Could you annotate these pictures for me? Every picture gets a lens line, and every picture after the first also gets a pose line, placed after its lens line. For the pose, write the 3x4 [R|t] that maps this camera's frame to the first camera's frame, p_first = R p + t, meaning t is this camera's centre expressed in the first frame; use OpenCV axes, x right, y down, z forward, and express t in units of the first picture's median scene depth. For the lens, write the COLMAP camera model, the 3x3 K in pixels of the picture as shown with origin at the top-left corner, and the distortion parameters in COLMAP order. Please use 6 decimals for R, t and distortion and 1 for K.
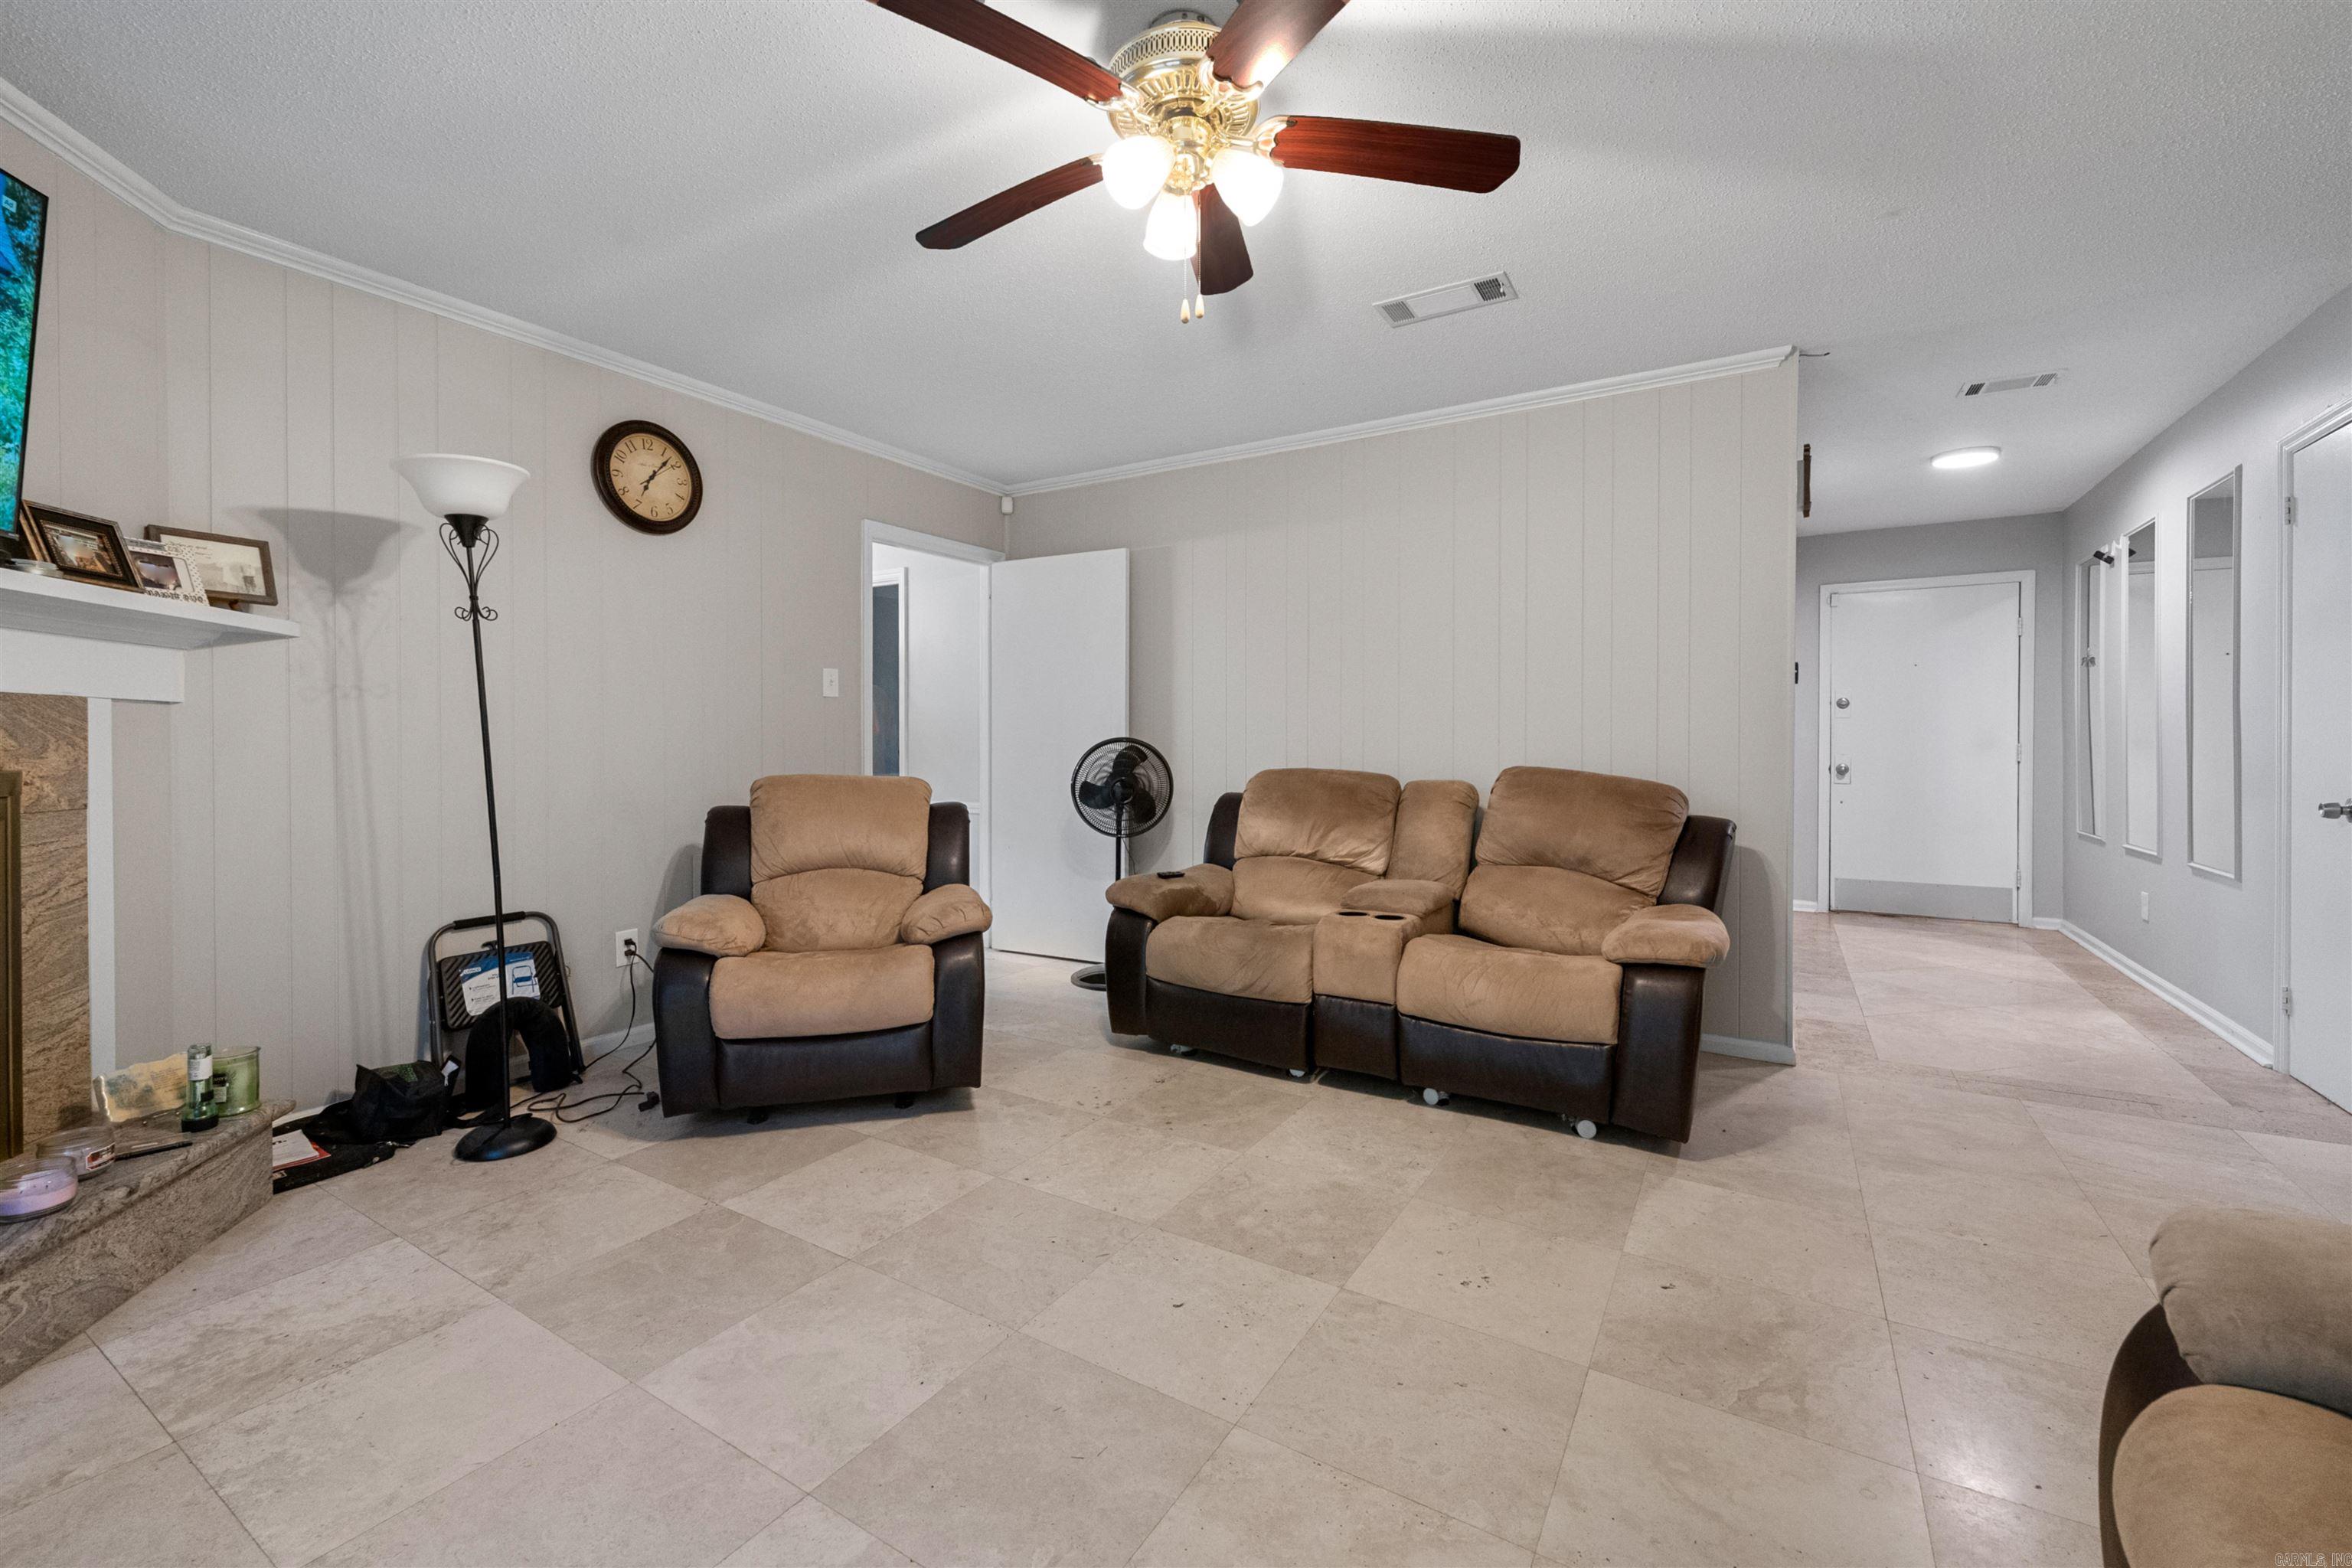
lens RADIAL K [[966.5, 0, 1167.1], [0, 966.5, 752.4], [0, 0, 1]] dist [0.003154, -0.002503]
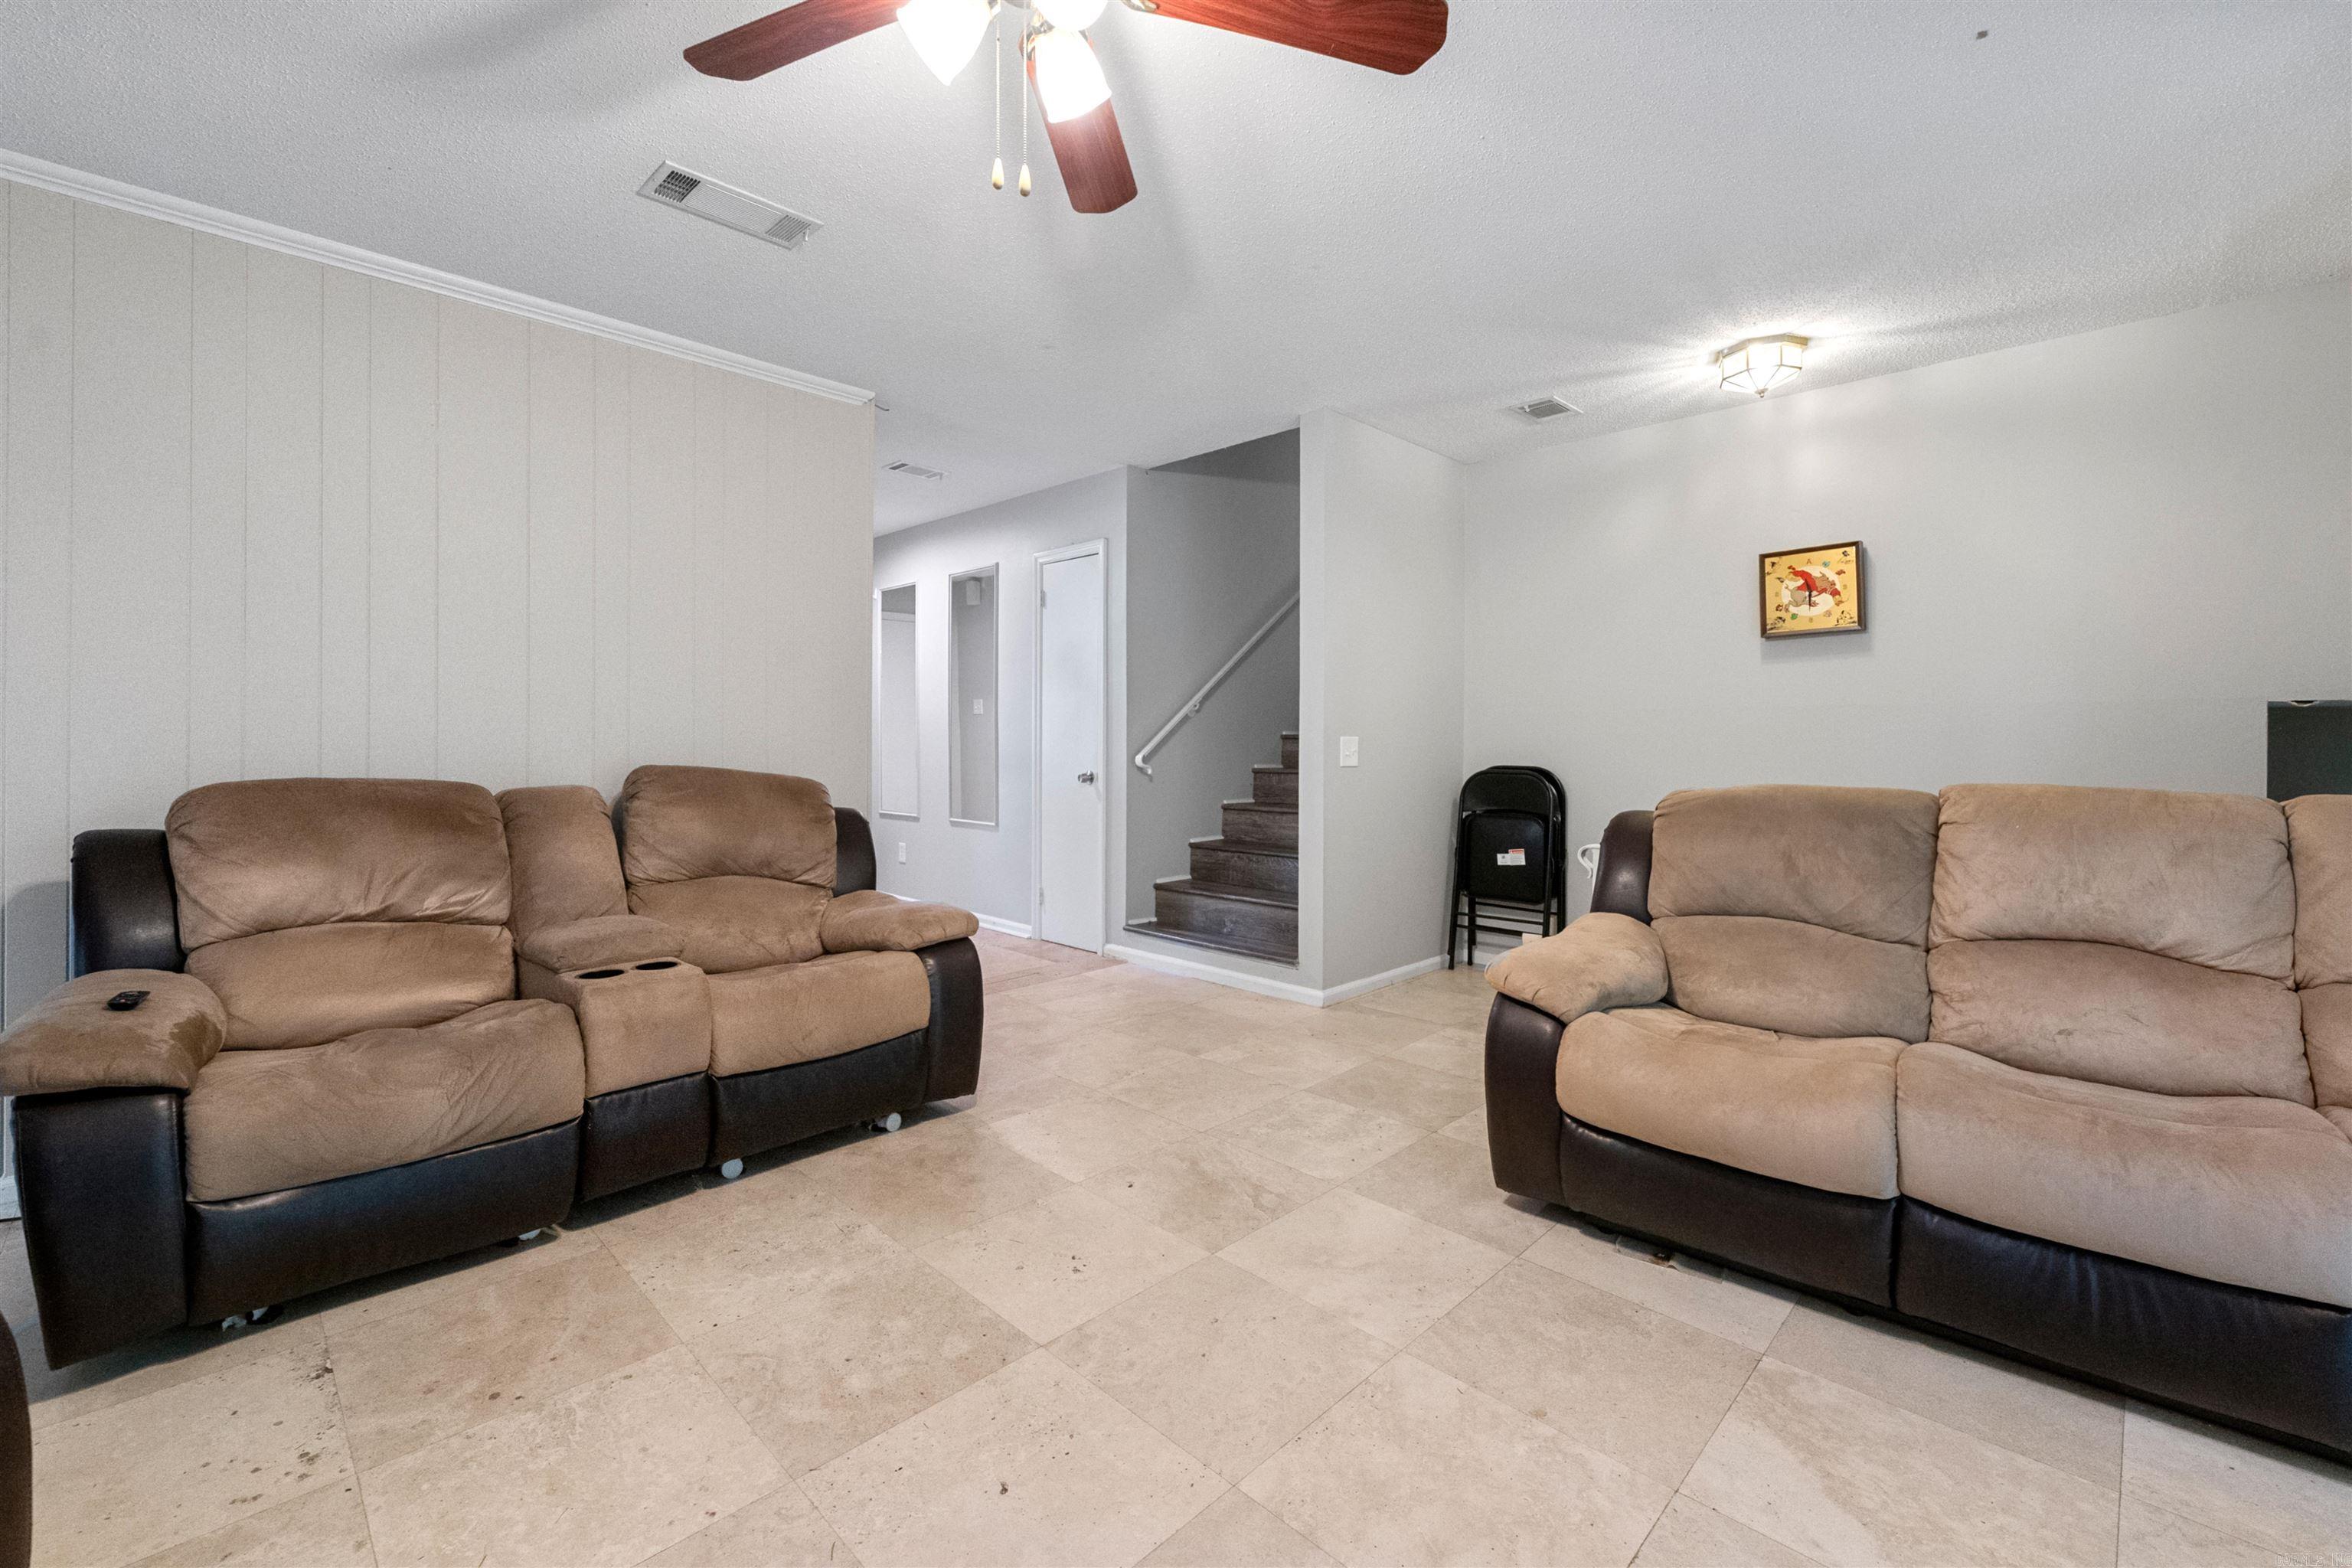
lens RADIAL K [[966.5, 0, 1158.7], [0, 966.5, 750.9], [0, 0, 1]] dist [0.003154, -0.002503]
pose [[0.231341, -0.010012, 0.972821, -0.479424], [0.004467, 0.999947, 0.009229, -0.006305], [-0.972862, 0.002211, 0.231374, 0.493390]]
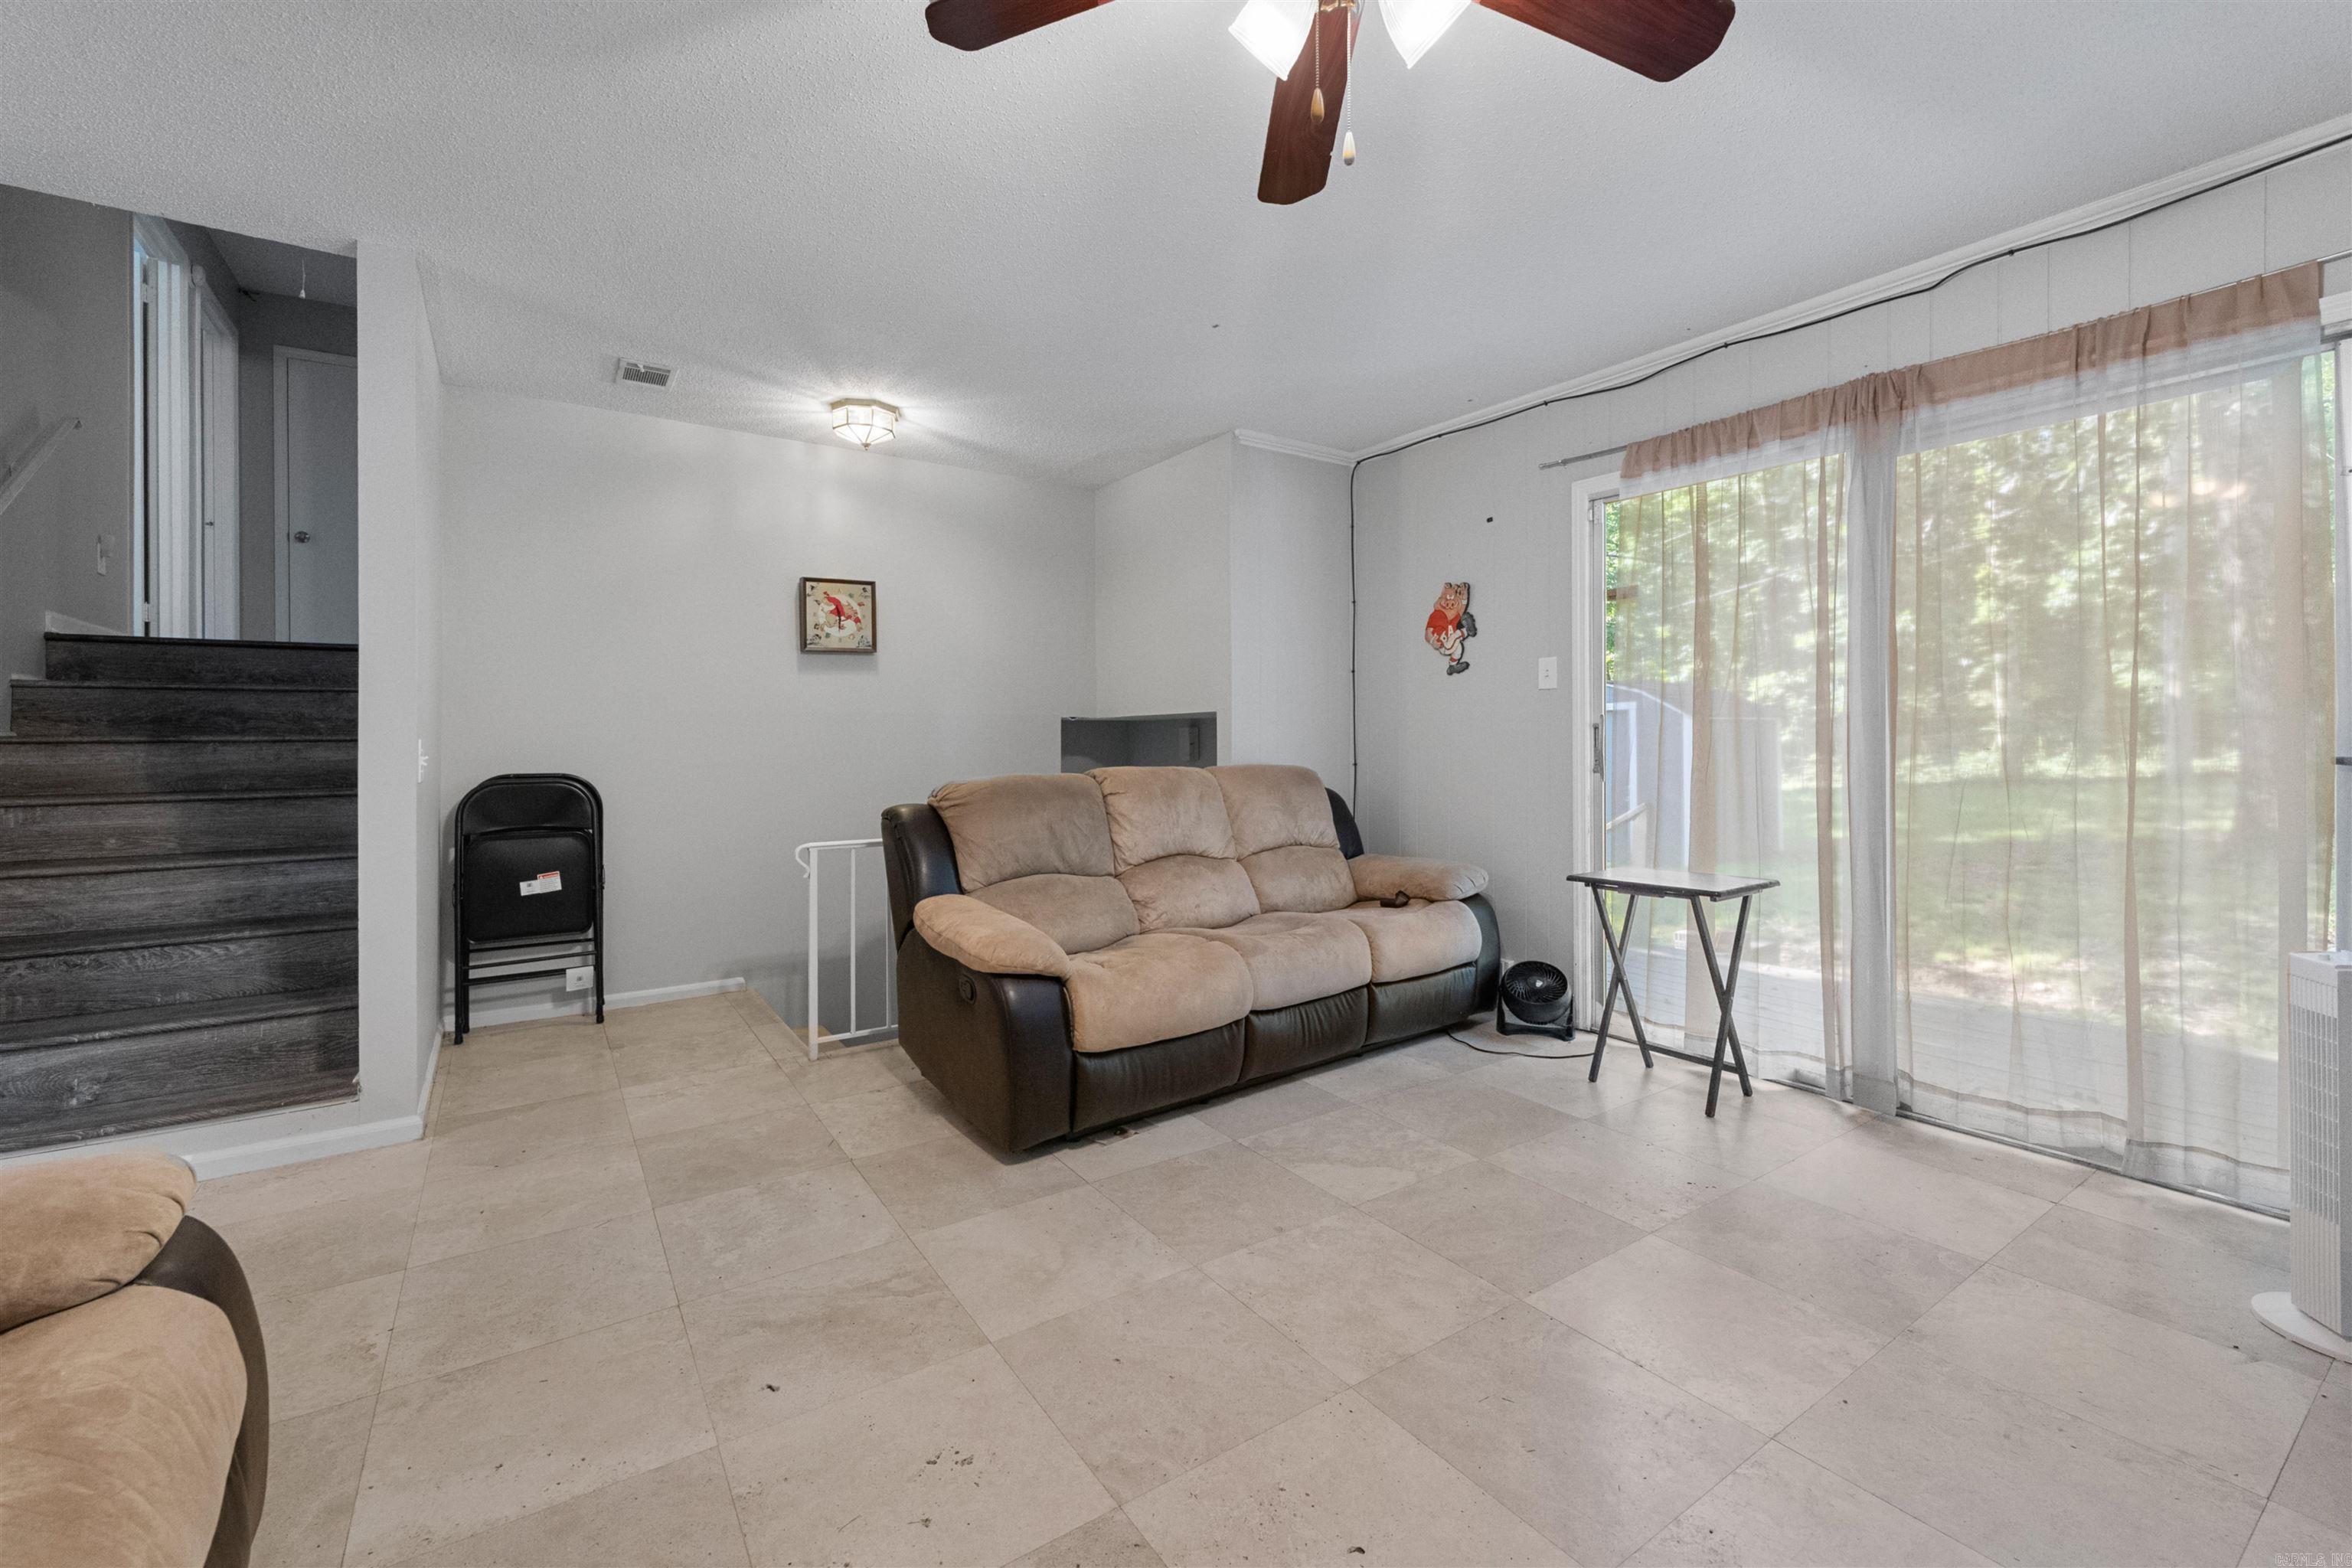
lens RADIAL K [[966.5, 0, 1164.7], [0, 966.5, 744.3], [0, 0, 1]] dist [0.003154, -0.002503]
pose [[-0.911195, 0.002459, 0.411967, -0.104685], [0.007352, 0.999920, 0.010292, -0.011498], [-0.411909, 0.012407, -0.911140, 1.175195]]
